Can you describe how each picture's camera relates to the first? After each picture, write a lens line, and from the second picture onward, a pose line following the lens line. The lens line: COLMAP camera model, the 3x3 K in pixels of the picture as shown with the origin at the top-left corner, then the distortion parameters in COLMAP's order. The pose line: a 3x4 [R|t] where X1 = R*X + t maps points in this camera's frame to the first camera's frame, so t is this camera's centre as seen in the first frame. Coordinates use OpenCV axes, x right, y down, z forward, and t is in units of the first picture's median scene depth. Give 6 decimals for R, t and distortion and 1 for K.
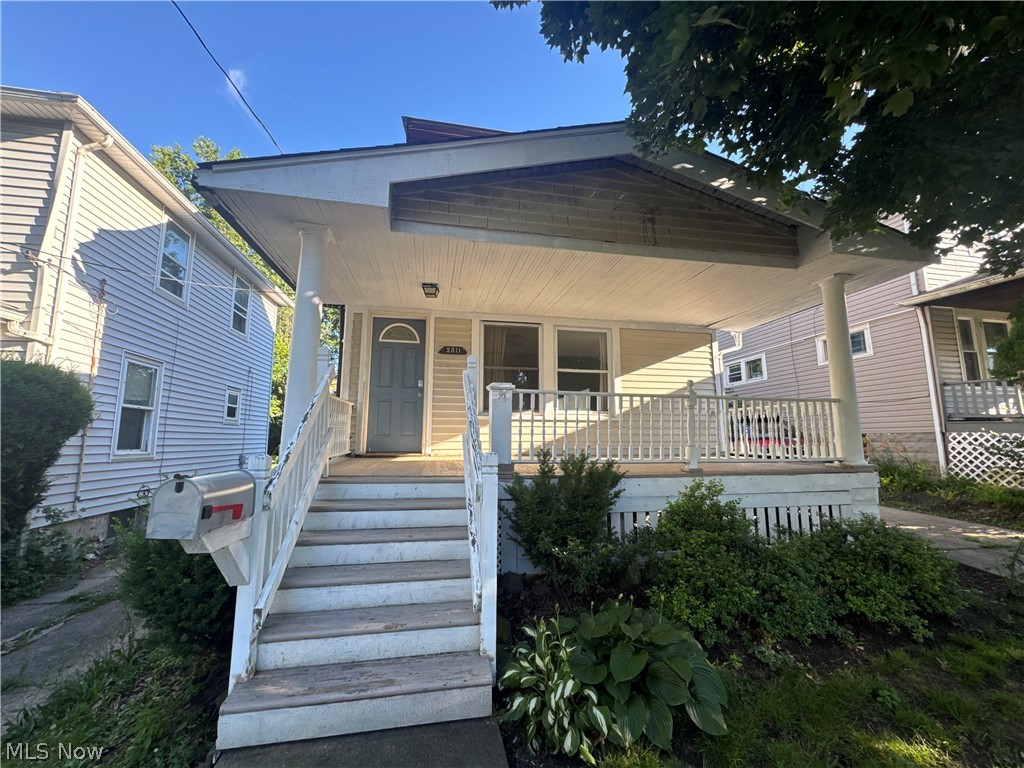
lens RADIAL K [[406.1, 0, 512.0], [0, 406.1, 384.0], [0, 0, 1]] dist [-0.002752, -0.000442]
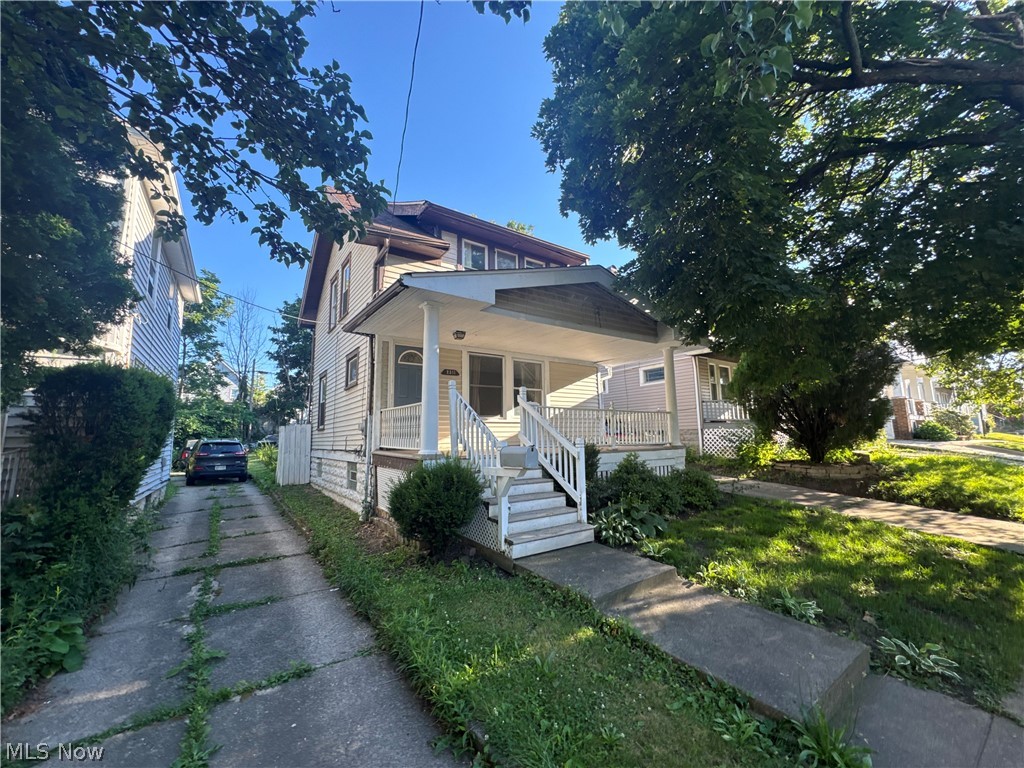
lens RADIAL K [[406.1, 0, 512.0], [0, 406.1, 384.0], [0, 0, 1]] dist [-0.002752, -0.000442]
pose [[0.915796, 0.037372, 0.399901, -0.468844], [-0.038096, 0.999255, -0.006143, -0.038868], [-0.399833, -0.009609, 0.916538, -0.333603]]
